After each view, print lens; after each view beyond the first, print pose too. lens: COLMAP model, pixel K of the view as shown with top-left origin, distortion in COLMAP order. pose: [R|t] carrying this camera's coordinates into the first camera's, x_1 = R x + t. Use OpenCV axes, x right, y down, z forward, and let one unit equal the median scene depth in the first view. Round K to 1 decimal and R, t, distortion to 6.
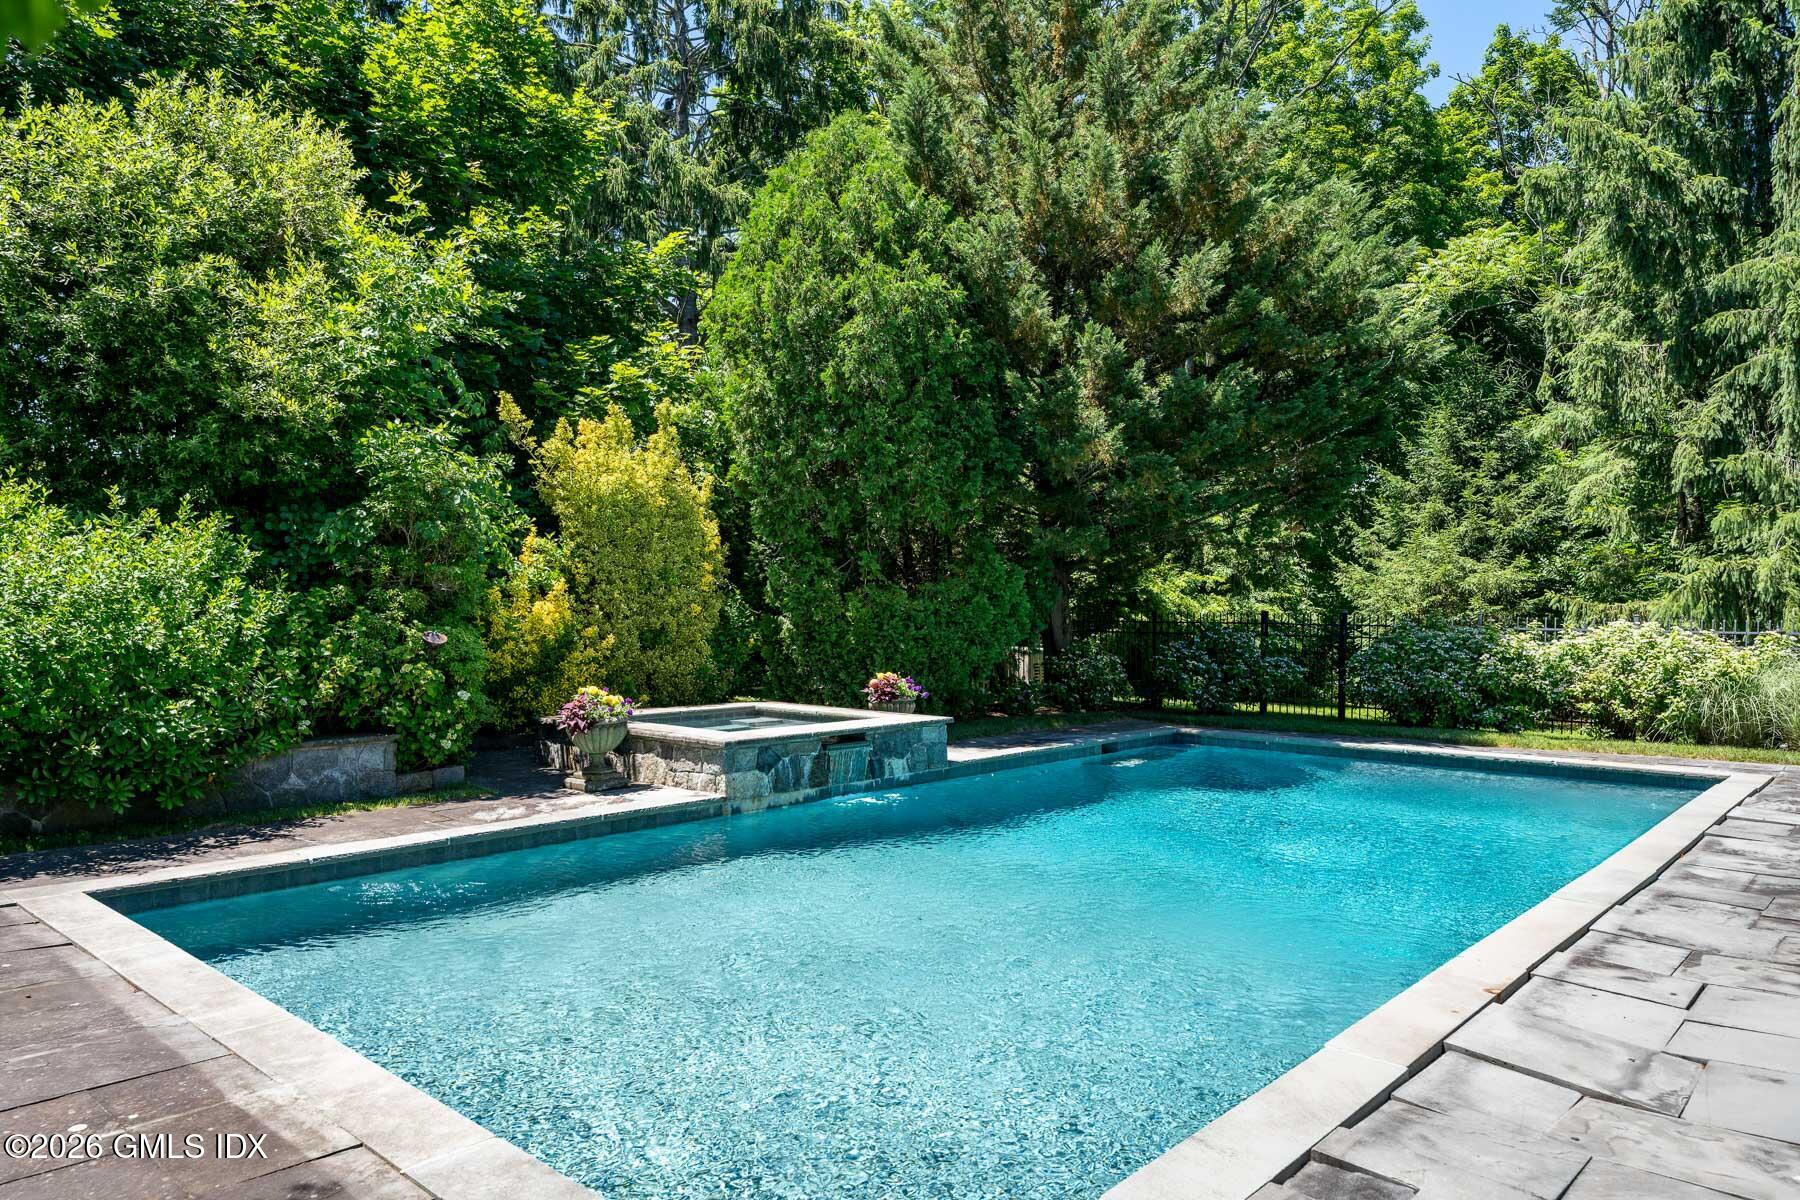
lens RADIAL K [[1204.2, 0, 892.5], [0, 1204.2, 587.1], [0, 0, 1]] dist [0.011290, 0.000541]
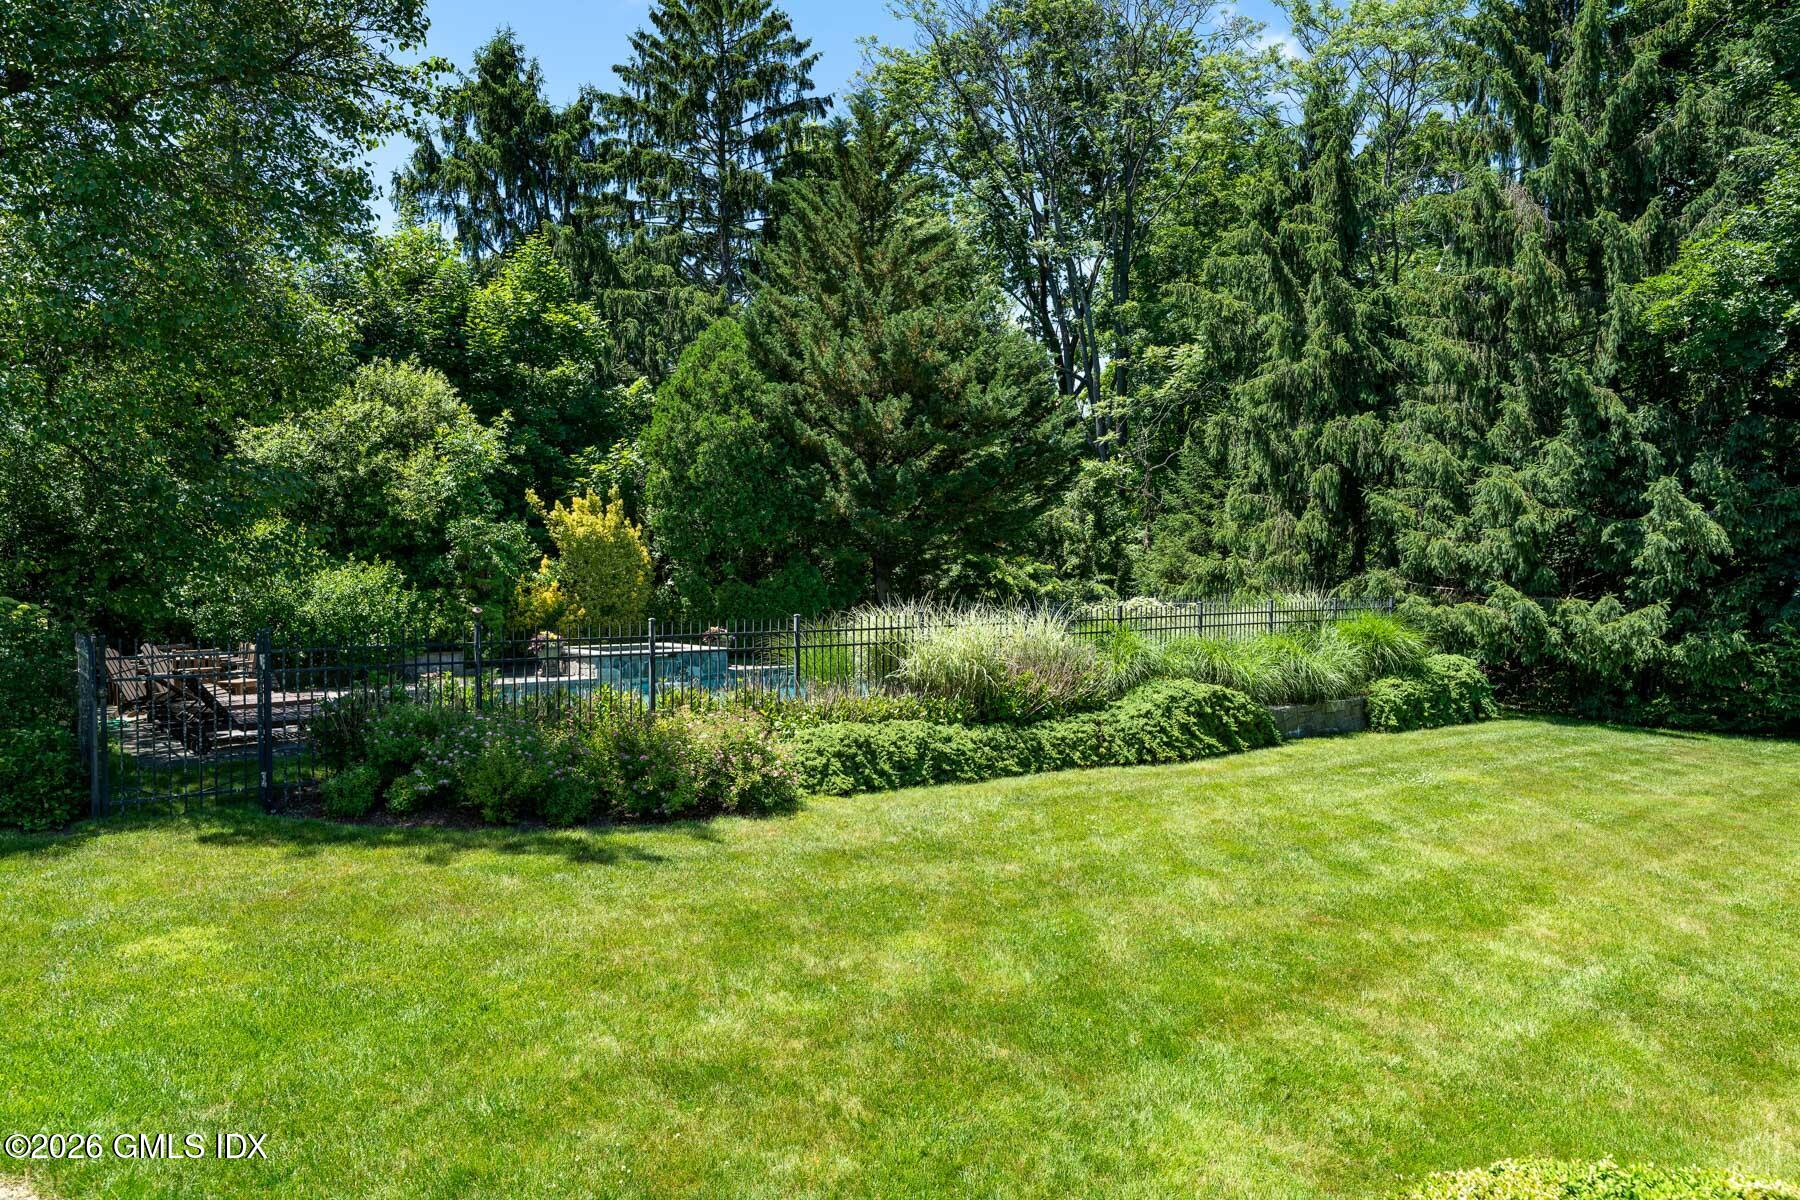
lens RADIAL K [[1204.2, 0, 908.0], [0, 1204.2, 608.0], [0, 0, 1]] dist [0.011290, 0.000541]
pose [[0.987280, -0.004700, -0.158920, 0.632477], [0.011432, 0.999074, 0.041472, -0.038617], [0.158578, -0.042761, 0.986420, -0.910613]]
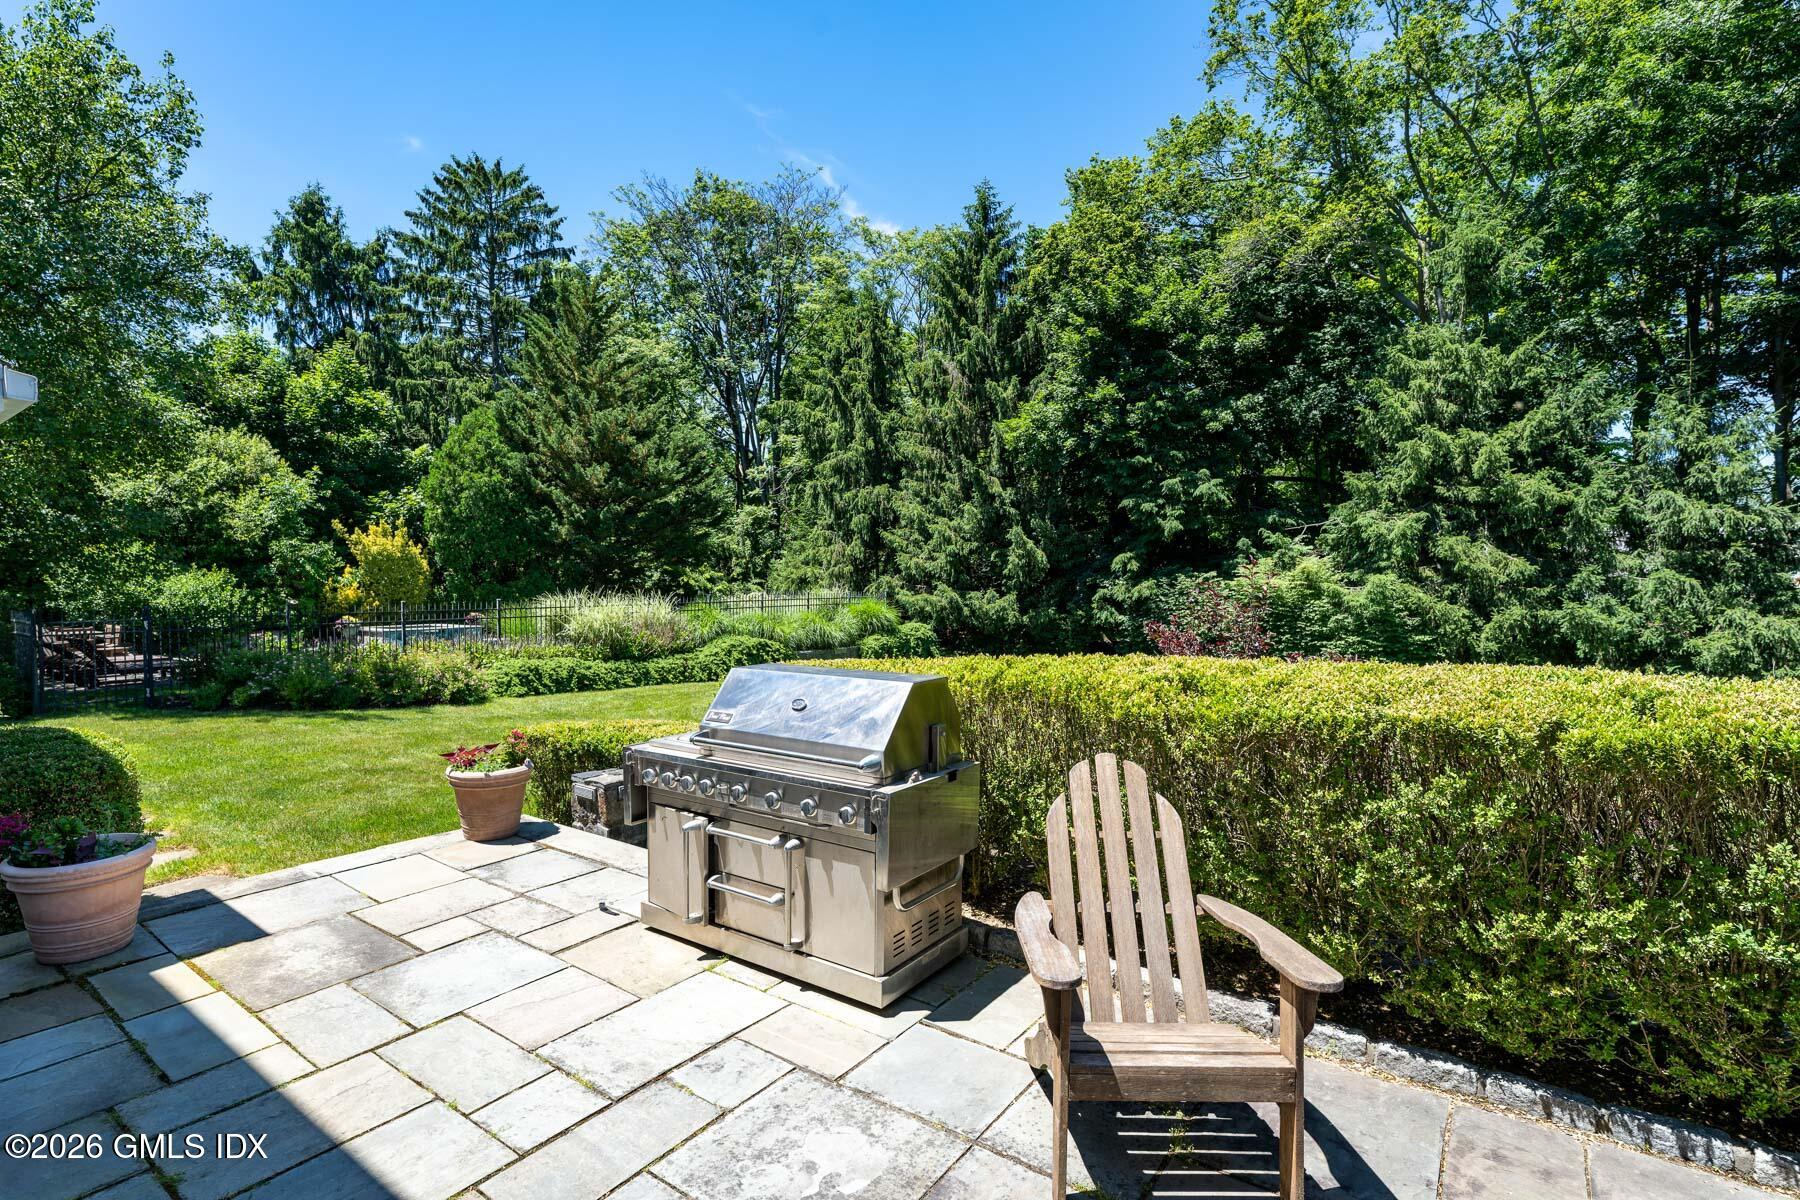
lens RADIAL K [[861.1, 0, 890.2], [0, 861.1, 611.9], [0, 0, 1]] dist [0.005724, -0.000172]
pose [[0.995420, -0.012895, 0.094727, 0.835283], [0.007962, 0.998602, 0.052265, -0.035653], [-0.095269, -0.051271, 0.994130, -1.250008]]
